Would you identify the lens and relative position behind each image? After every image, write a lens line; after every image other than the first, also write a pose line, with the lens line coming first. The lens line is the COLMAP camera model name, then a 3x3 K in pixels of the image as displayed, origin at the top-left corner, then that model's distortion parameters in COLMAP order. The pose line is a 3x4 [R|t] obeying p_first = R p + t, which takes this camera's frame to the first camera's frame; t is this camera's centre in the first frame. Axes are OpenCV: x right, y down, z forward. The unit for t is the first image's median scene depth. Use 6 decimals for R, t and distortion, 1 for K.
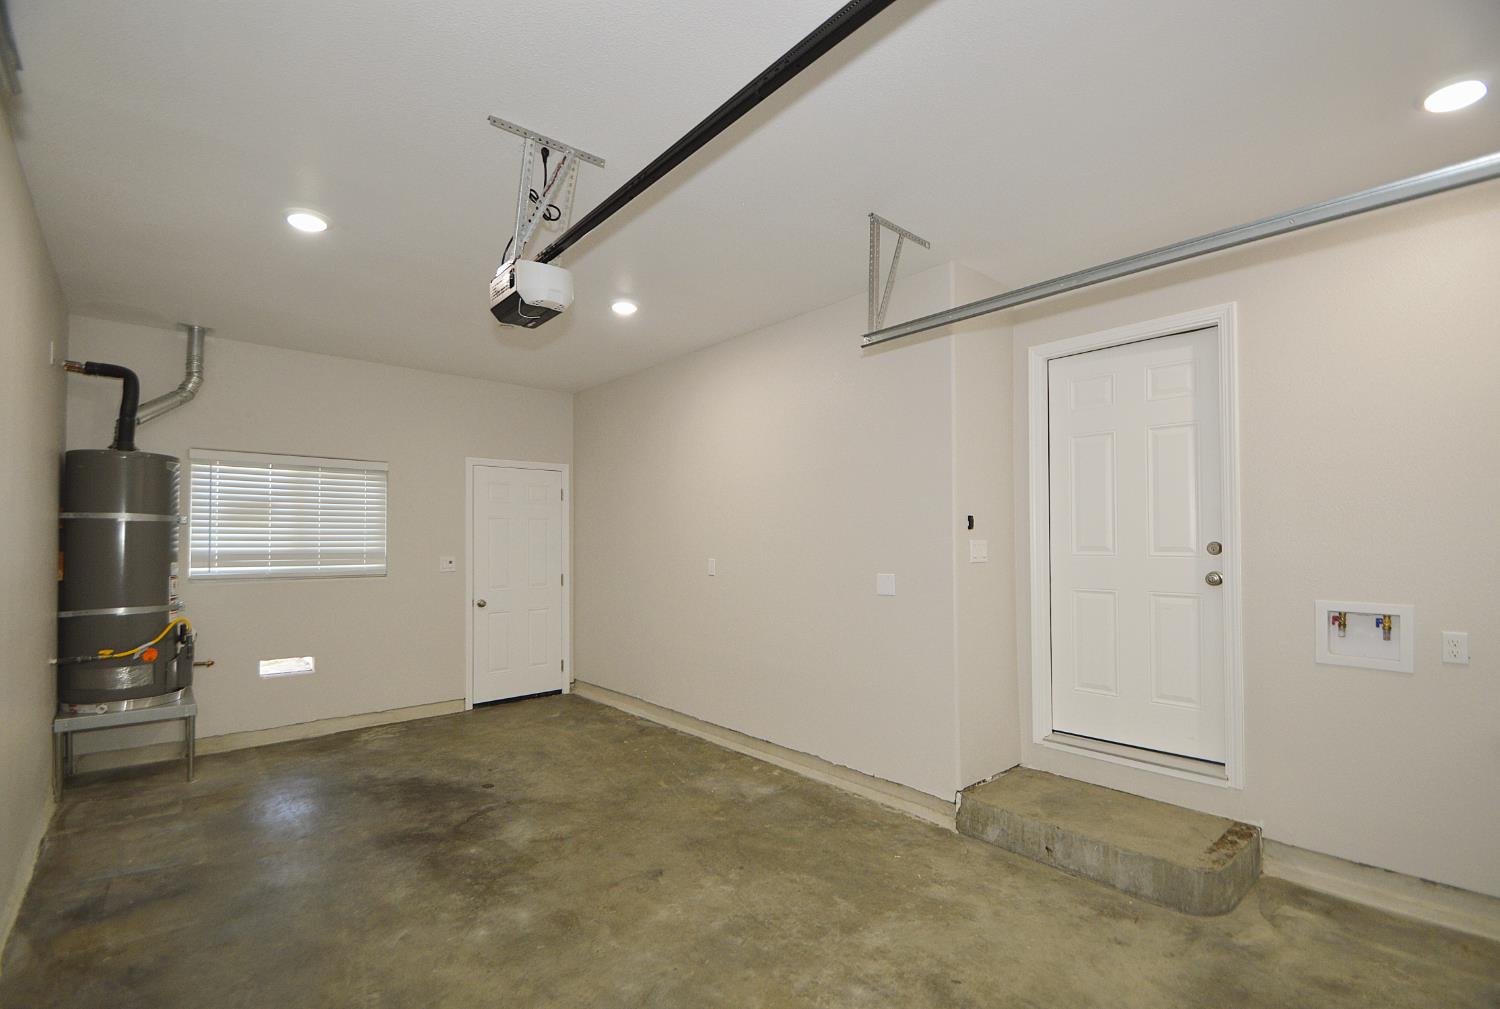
lens RADIAL K [[657.9, 0, 750.5], [0, 657.9, 524.2], [0, 0, 1]] dist [0.002621, -0.011125]
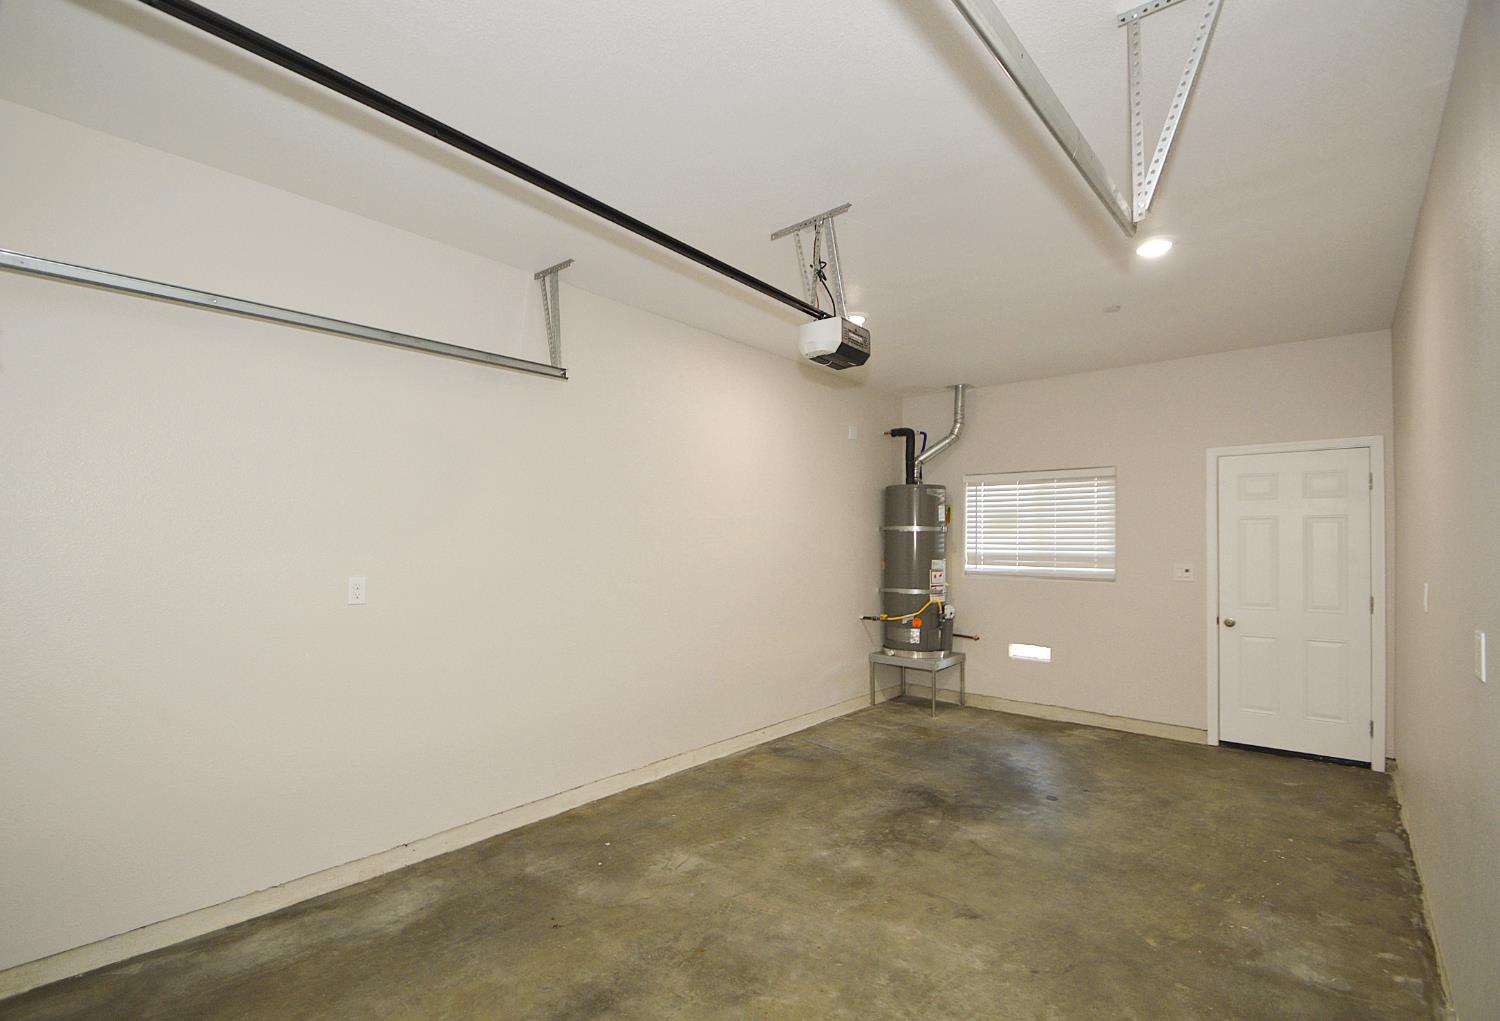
lens RADIAL K [[693.5, 0, 741.5], [0, 693.5, 532.9], [0, 0, 1]] dist [0.003370, -0.014534]
pose [[0.126437, -0.007356, -0.991947, 0.519015], [0.019767, 0.999793, -0.004895, -0.000422], [0.991778, -0.018989, 0.126556, 0.383606]]
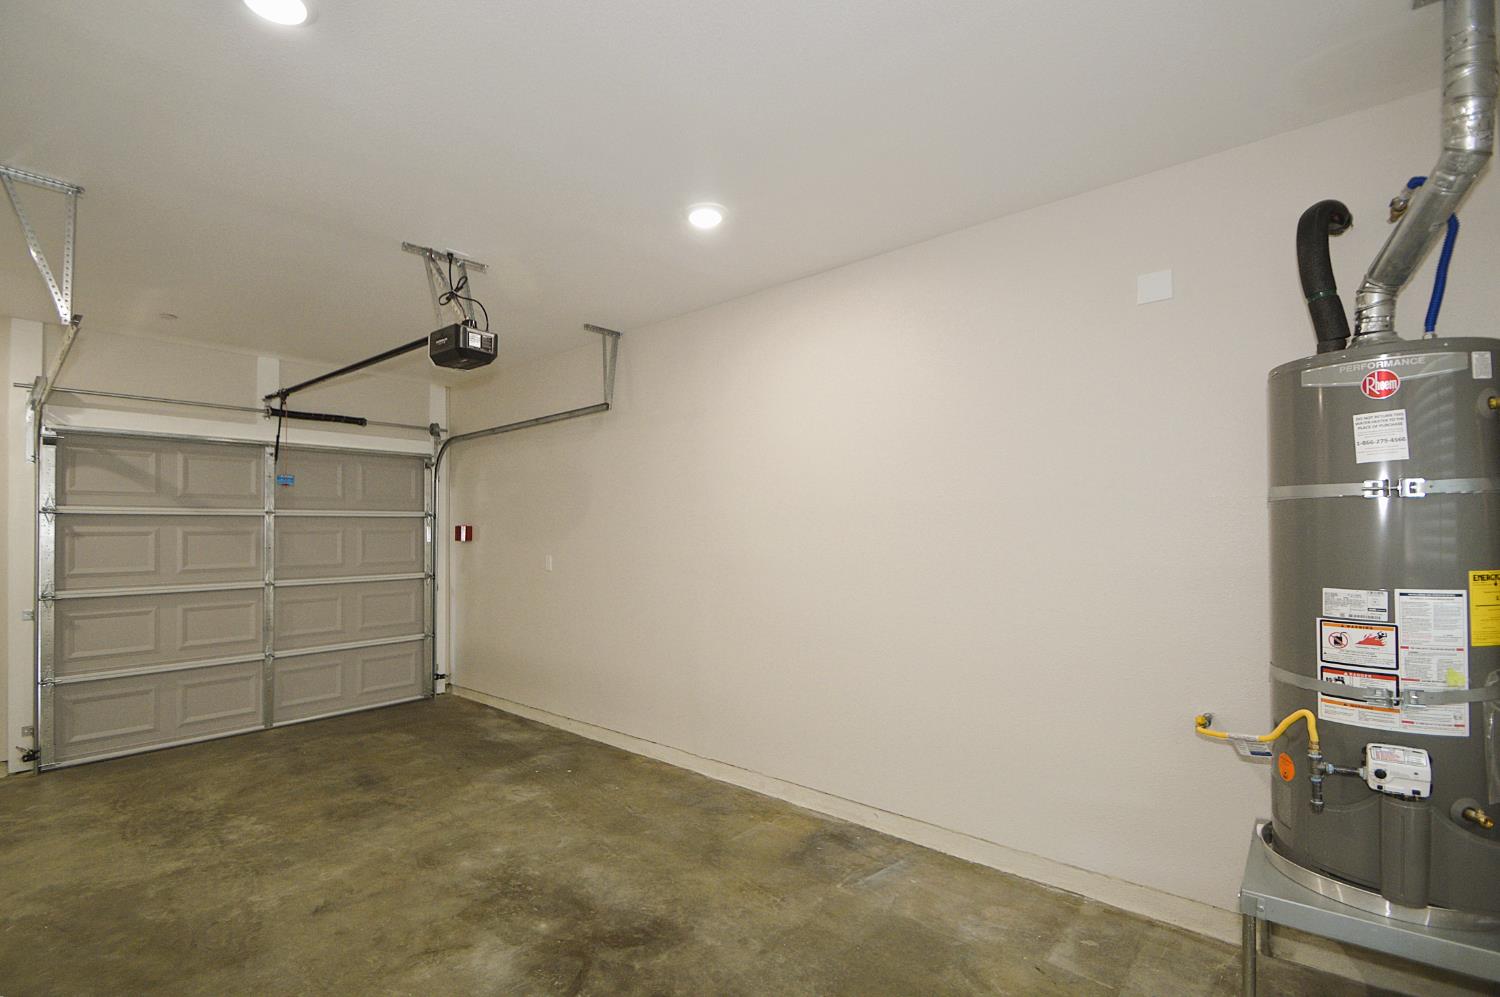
lens RADIAL K [[718.9, 0, 738.4], [0, 718.9, 515.2], [0, 0, 1]] dist [0.003236, -0.016711]
pose [[-0.994773, 0.006043, -0.101931, -0.411657], [0.010153, 0.999154, -0.039849, 0.023324], [0.101604, -0.040675, -0.993993, 1.376012]]
